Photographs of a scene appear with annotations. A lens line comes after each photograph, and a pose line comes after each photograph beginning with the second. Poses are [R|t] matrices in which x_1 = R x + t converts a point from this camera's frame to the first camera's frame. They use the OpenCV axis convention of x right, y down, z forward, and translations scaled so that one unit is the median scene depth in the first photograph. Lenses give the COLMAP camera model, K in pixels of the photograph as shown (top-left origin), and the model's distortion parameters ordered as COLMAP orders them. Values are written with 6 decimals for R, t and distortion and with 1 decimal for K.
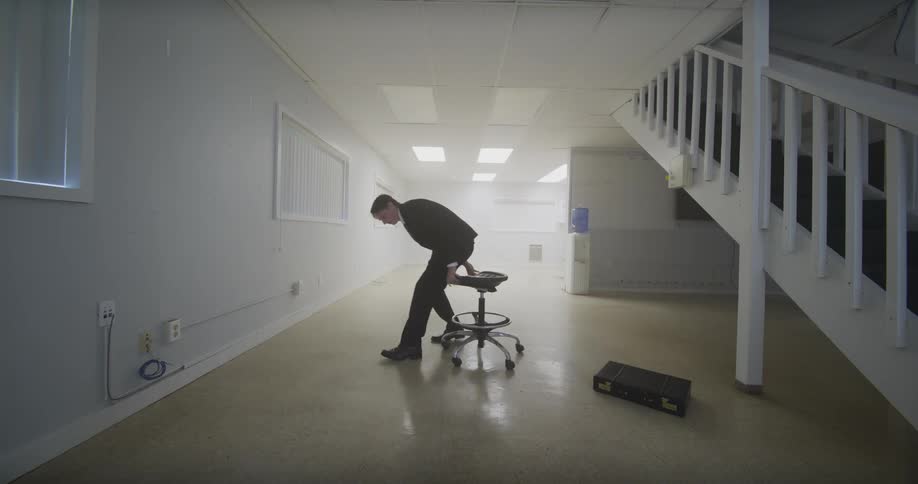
lens RADIAL K [[335.7, 0, 456.9], [0, 335.7, 233.9], [0, 0, 1]] dist [-0.000019, -0.003593]
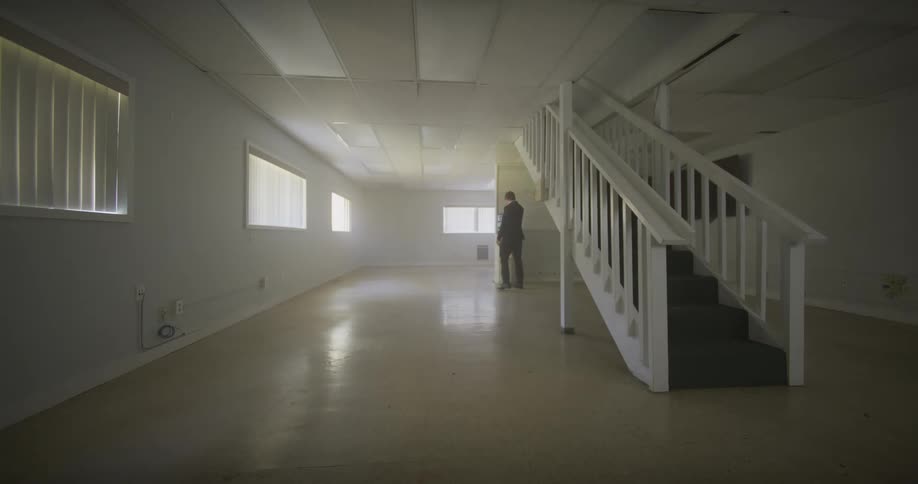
lens RADIAL K [[335.7, 0, 456.9], [0, 335.7, 233.9], [0, 0, 1]] dist [-0.000019, -0.003593]
pose [[0.995525, -0.022783, 0.091714, 0.241397], [0.023598, 0.999691, -0.007816, 0.008001], [-0.091508, 0.009945, 0.995755, -0.577917]]
